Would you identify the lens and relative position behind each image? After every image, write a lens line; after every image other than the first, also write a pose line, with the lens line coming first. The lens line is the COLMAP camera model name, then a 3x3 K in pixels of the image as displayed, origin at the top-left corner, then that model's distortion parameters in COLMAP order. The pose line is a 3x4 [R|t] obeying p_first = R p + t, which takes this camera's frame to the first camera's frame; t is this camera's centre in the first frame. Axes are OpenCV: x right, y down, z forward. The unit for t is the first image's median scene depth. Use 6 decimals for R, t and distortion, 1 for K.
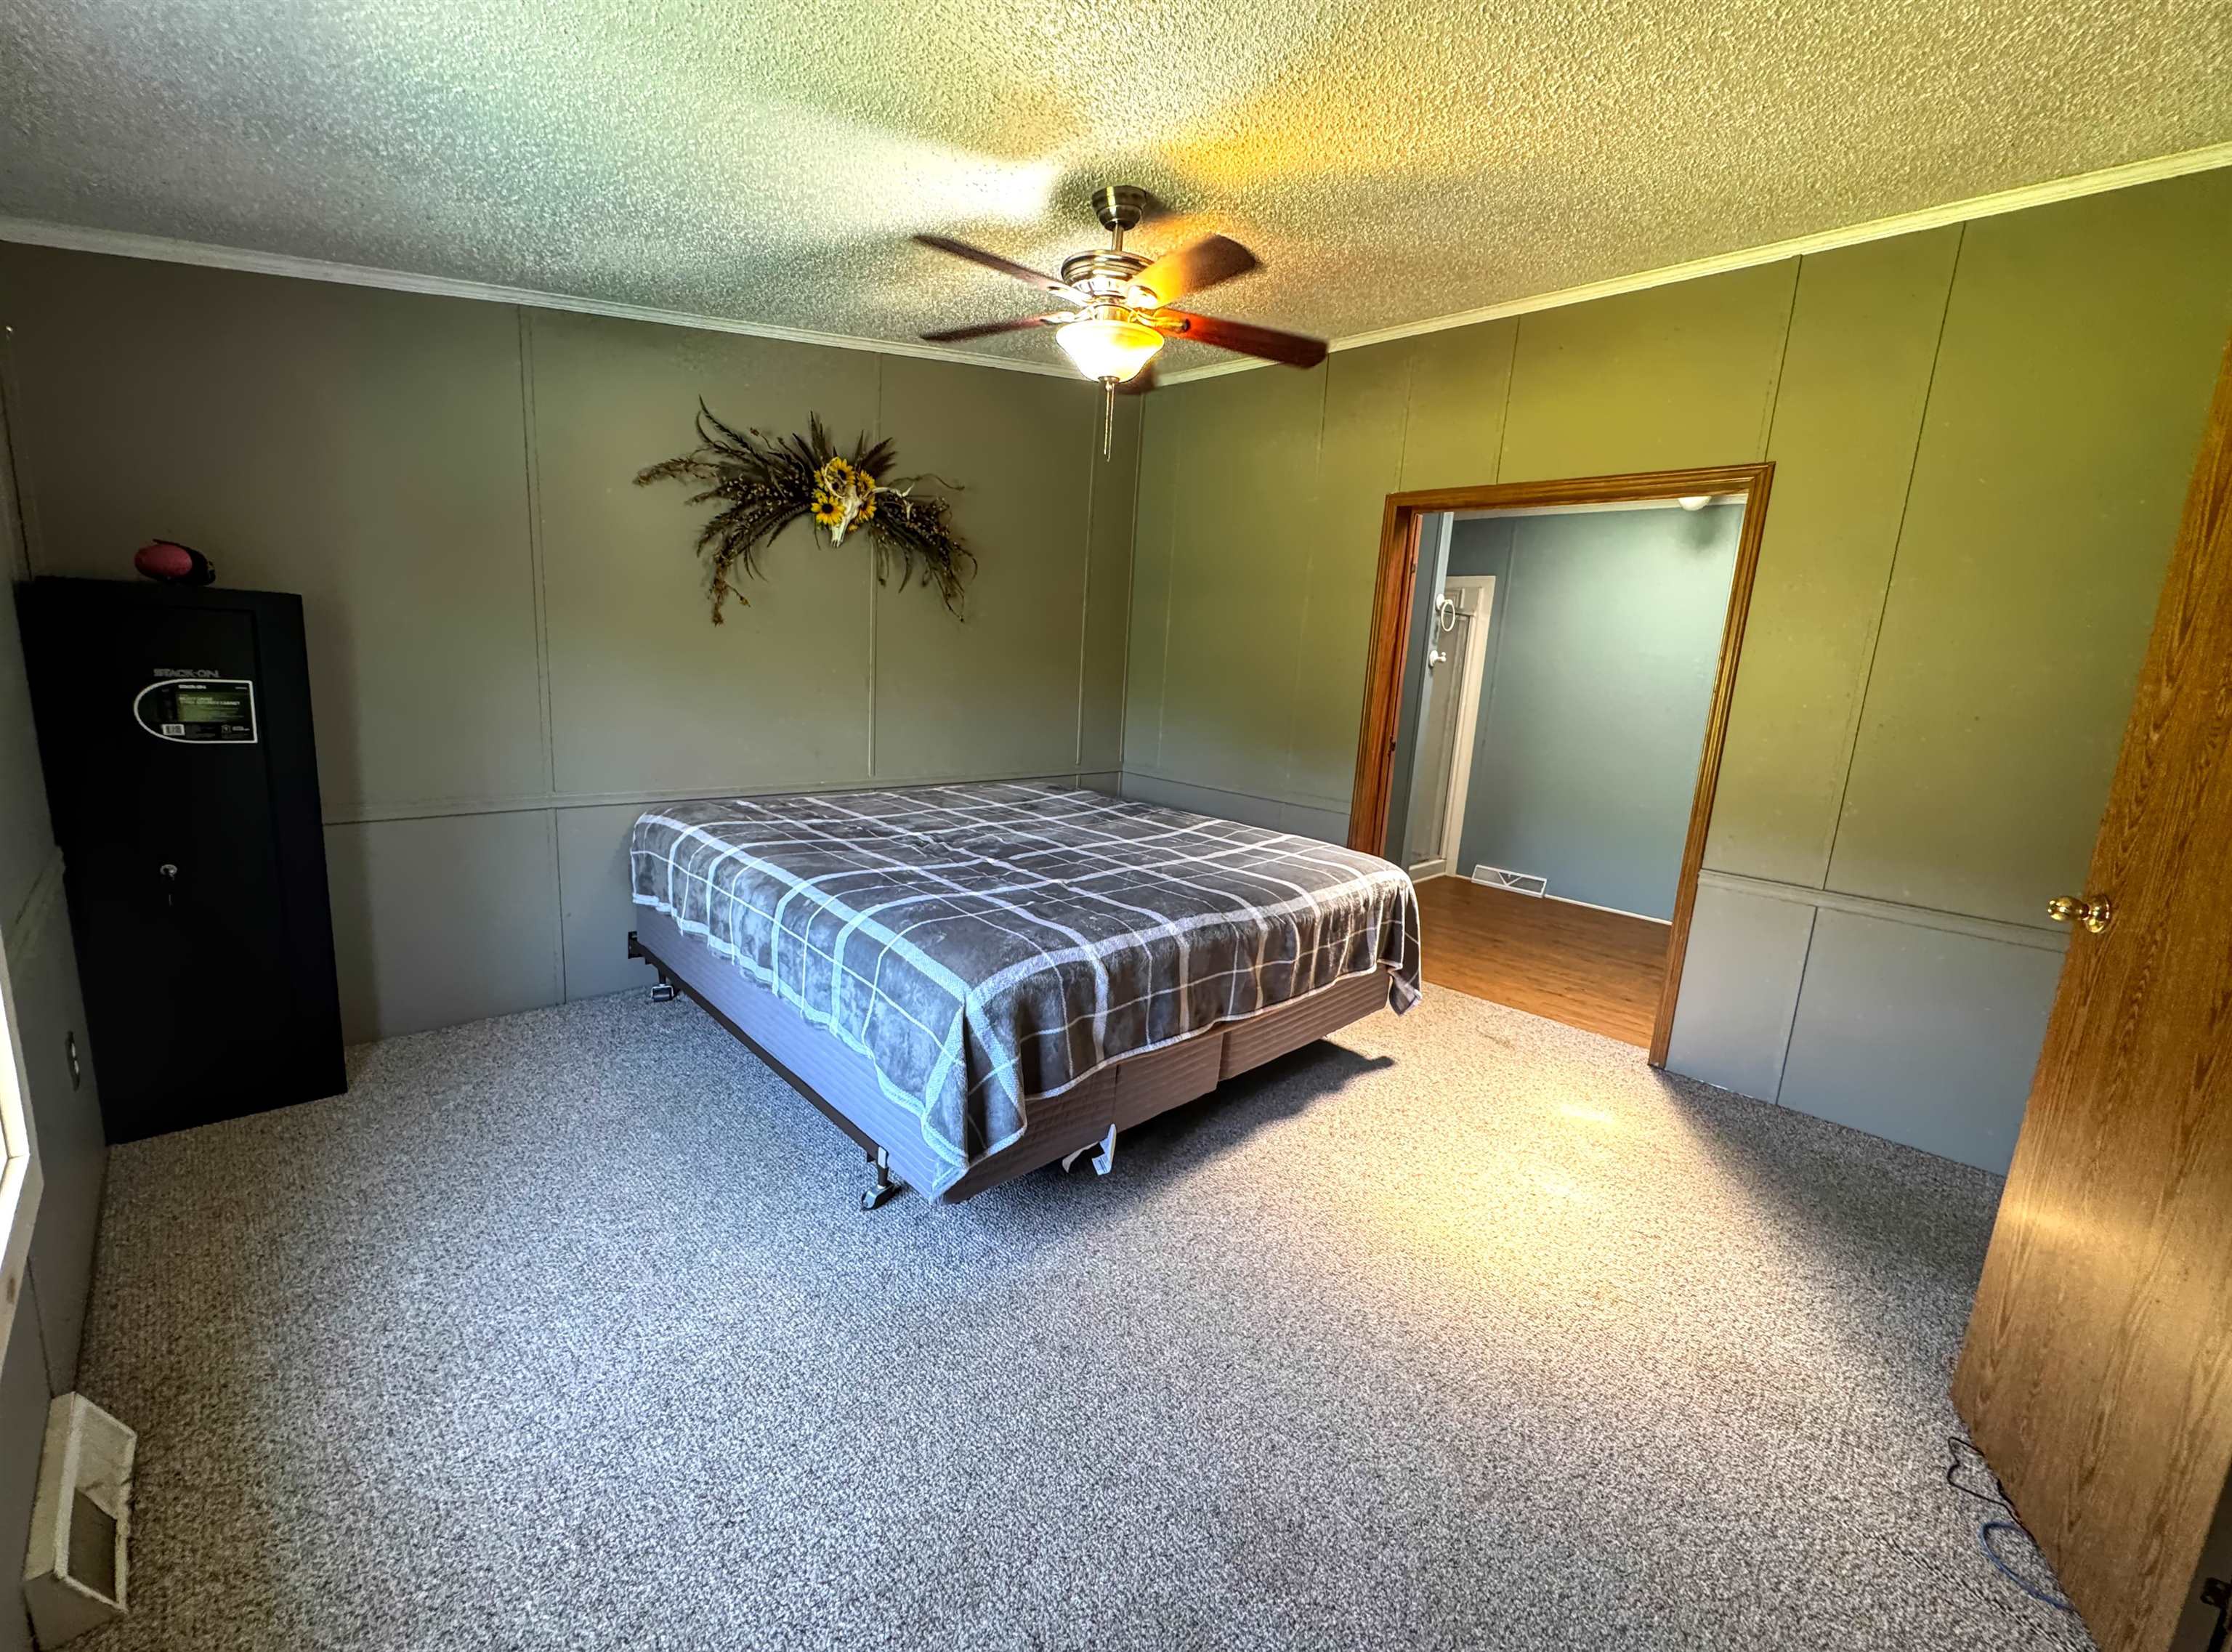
lens RADIAL K [[902.8, 0, 1116.0], [0, 902.8, 826.0], [0, 0, 1]] dist [0.000361, -0.000242]
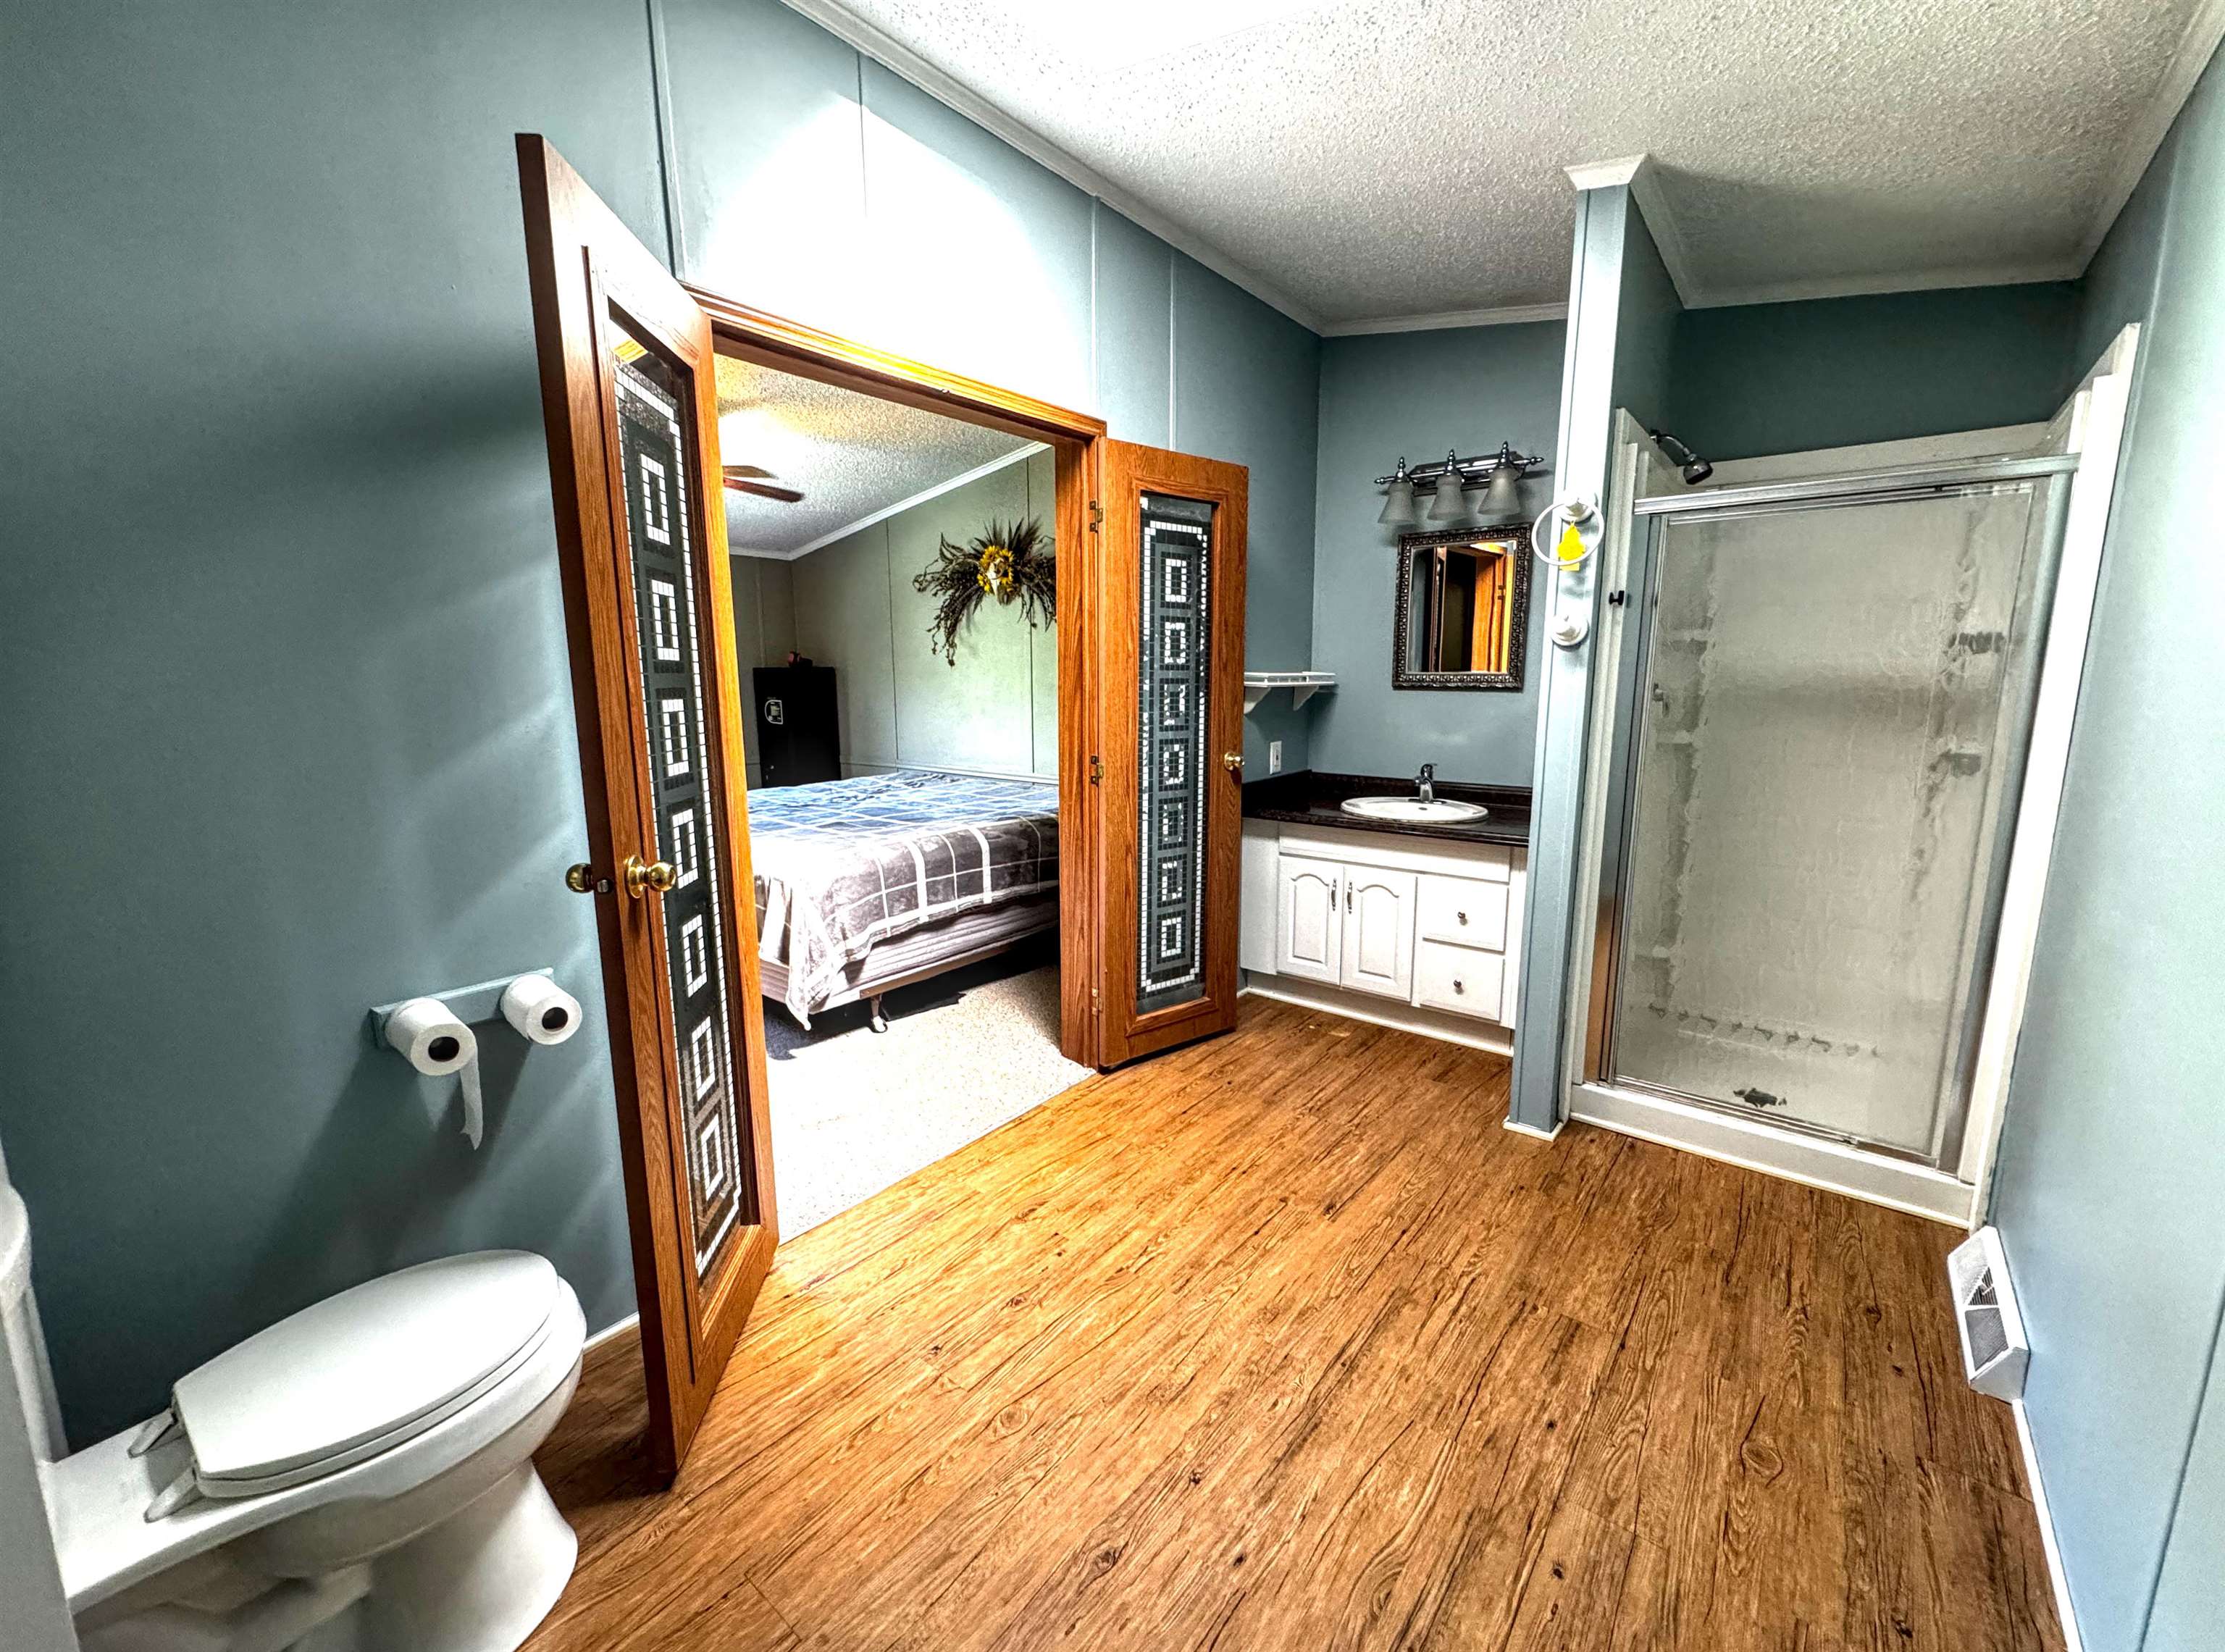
lens RADIAL K [[900.0, 0, 1112.5], [0, 900.0, 826.0], [0, 0, 1]] dist [0.000361, -0.000242]
pose [[0.098280, 0.106954, -0.989395, 1.285958], [-0.173103, 0.980889, 0.088840, -0.141521], [0.979988, 0.162536, 0.114916, 1.192160]]
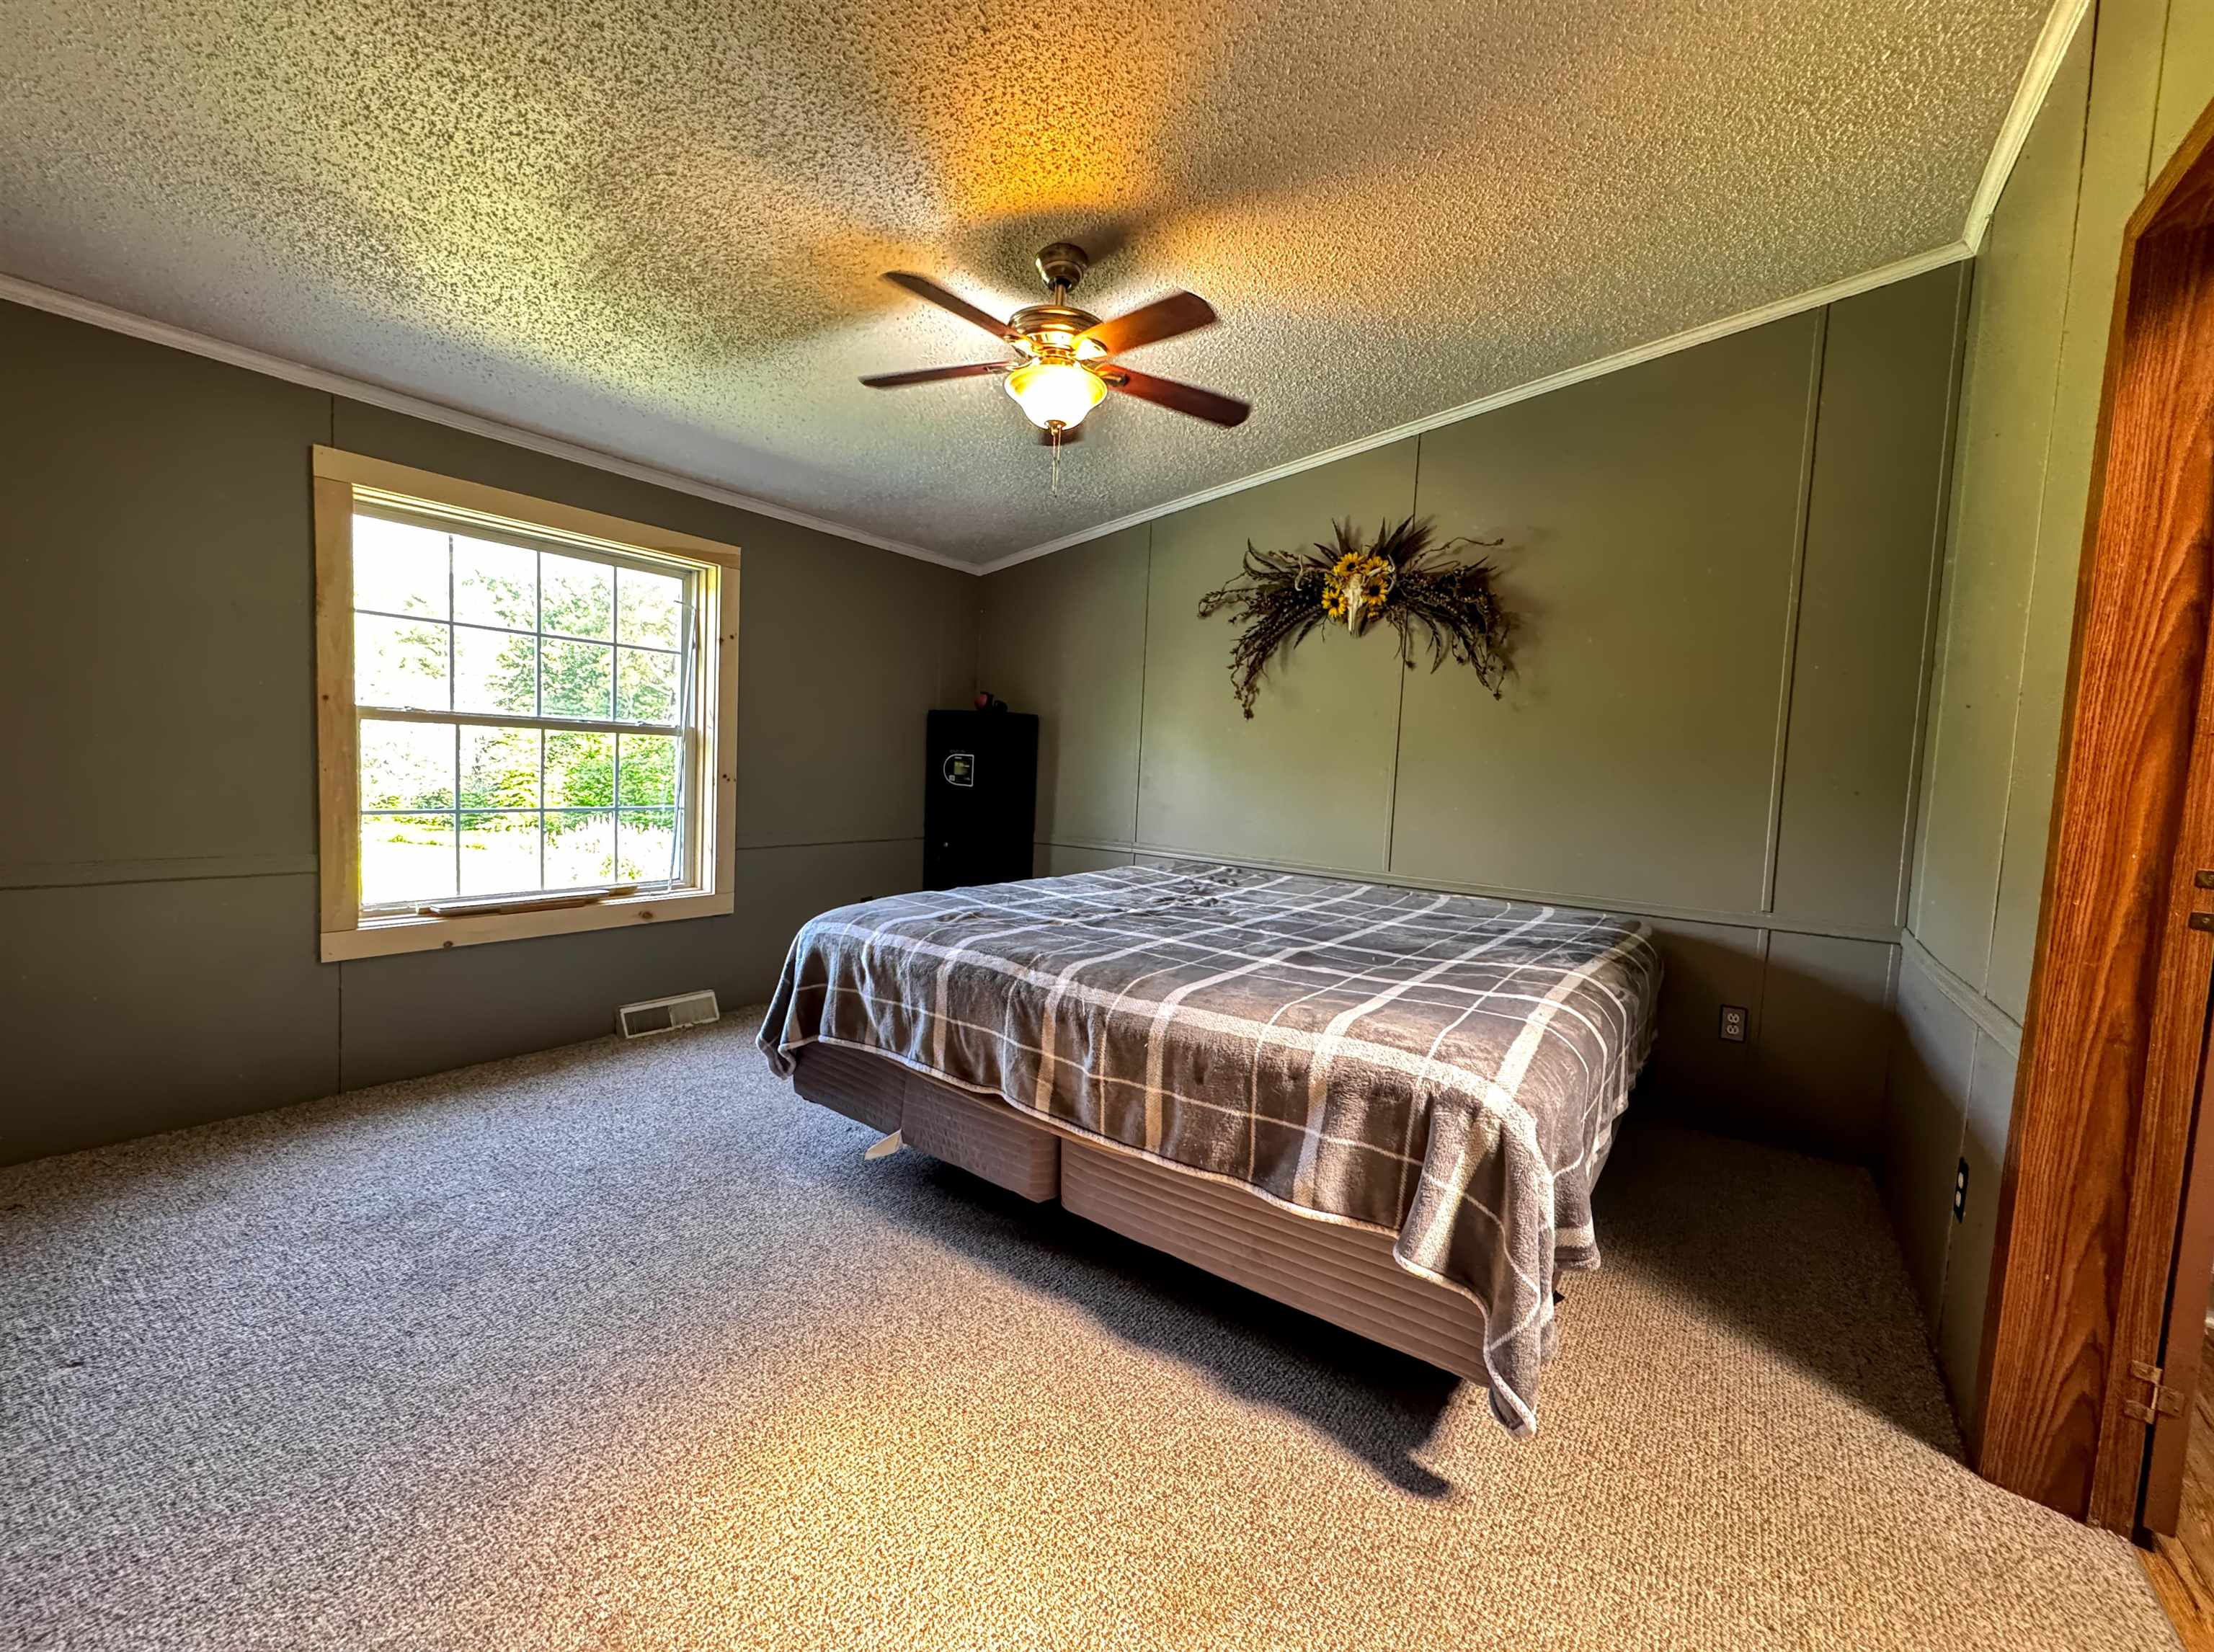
lens RADIAL K [[886.6, 0, 1107.0], [0, 886.6, 826.0], [0, 0, 1]] dist [-0.001085, 0.000200]
pose [[0.162536, 0.016921, -0.986557, 0.709800], [-0.218213, 0.975712, -0.019216, -0.024236], [0.962271, 0.218403, 0.162281, 0.689447]]
